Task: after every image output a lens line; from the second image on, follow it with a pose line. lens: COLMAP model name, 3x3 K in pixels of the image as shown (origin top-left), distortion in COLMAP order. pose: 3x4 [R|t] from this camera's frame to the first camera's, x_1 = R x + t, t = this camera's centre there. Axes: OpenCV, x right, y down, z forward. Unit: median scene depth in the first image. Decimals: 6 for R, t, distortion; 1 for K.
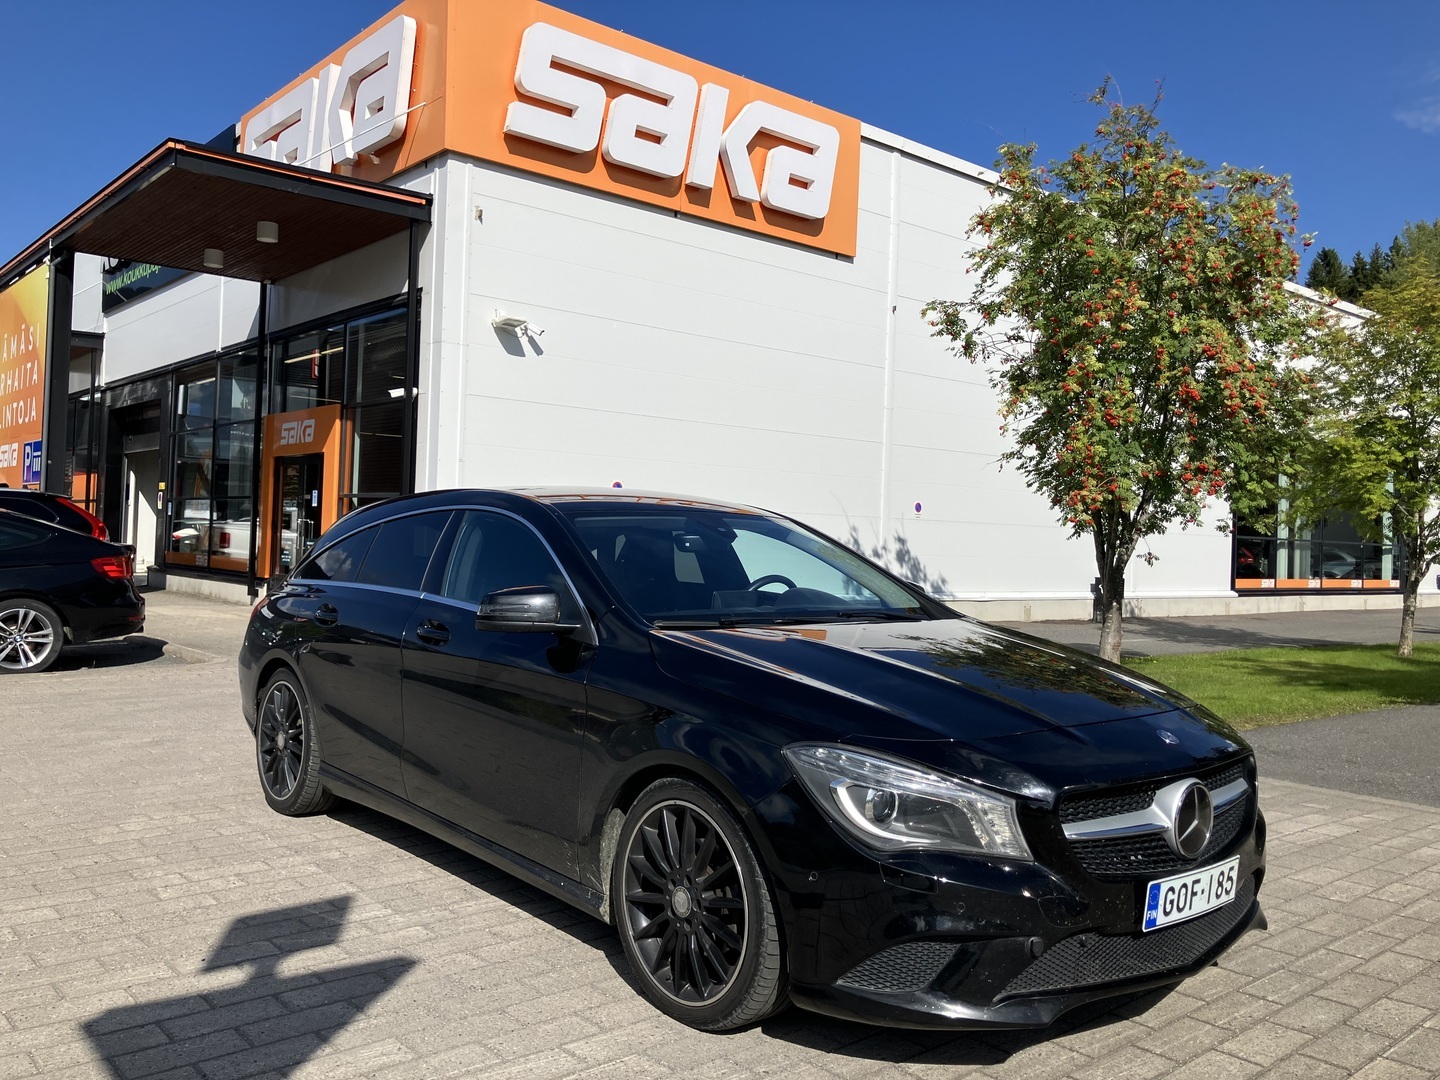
lens RADIAL K [[1145.0, 0, 720.0], [0, 1145.0, 540.0], [0, 0, 1]] dist [-0.000199, 0.016613]
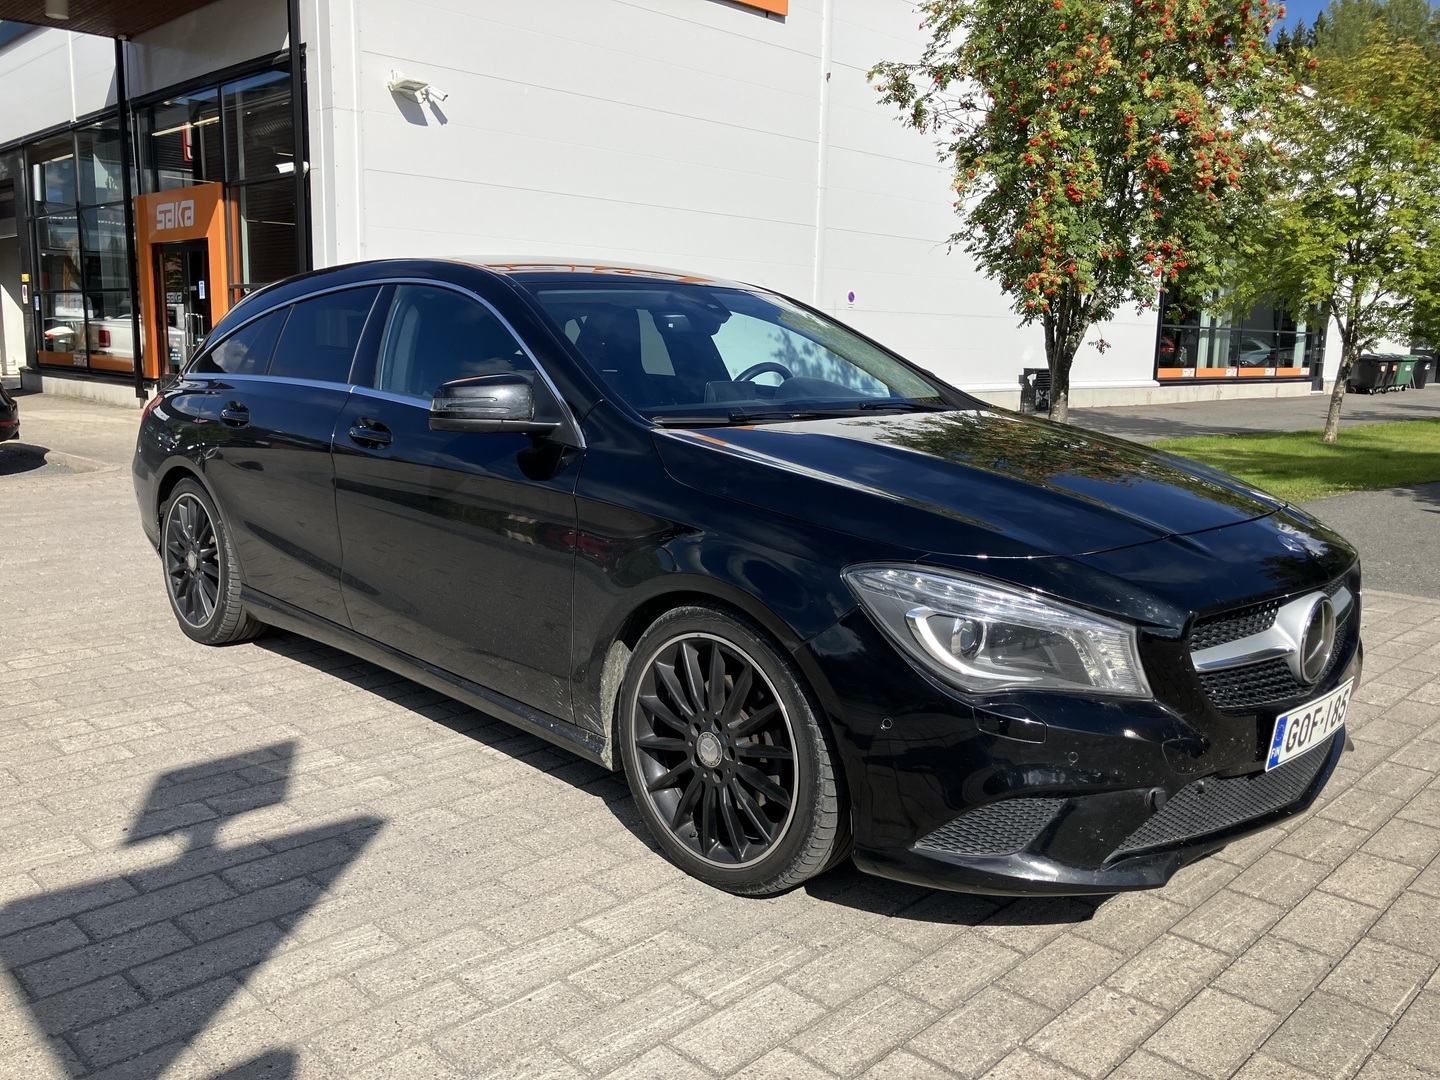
lens RADIAL K [[1145.0, 0, 720.0], [0, 1145.0, 540.0], [0, 0, 1]] dist [-0.000199, 0.016613]
pose [[0.996898, -0.022811, 0.075326, -0.052001], [0.009212, 0.984318, 0.176164, 0.010648], [-0.078163, -0.174924, 0.981475, 0.125920]]
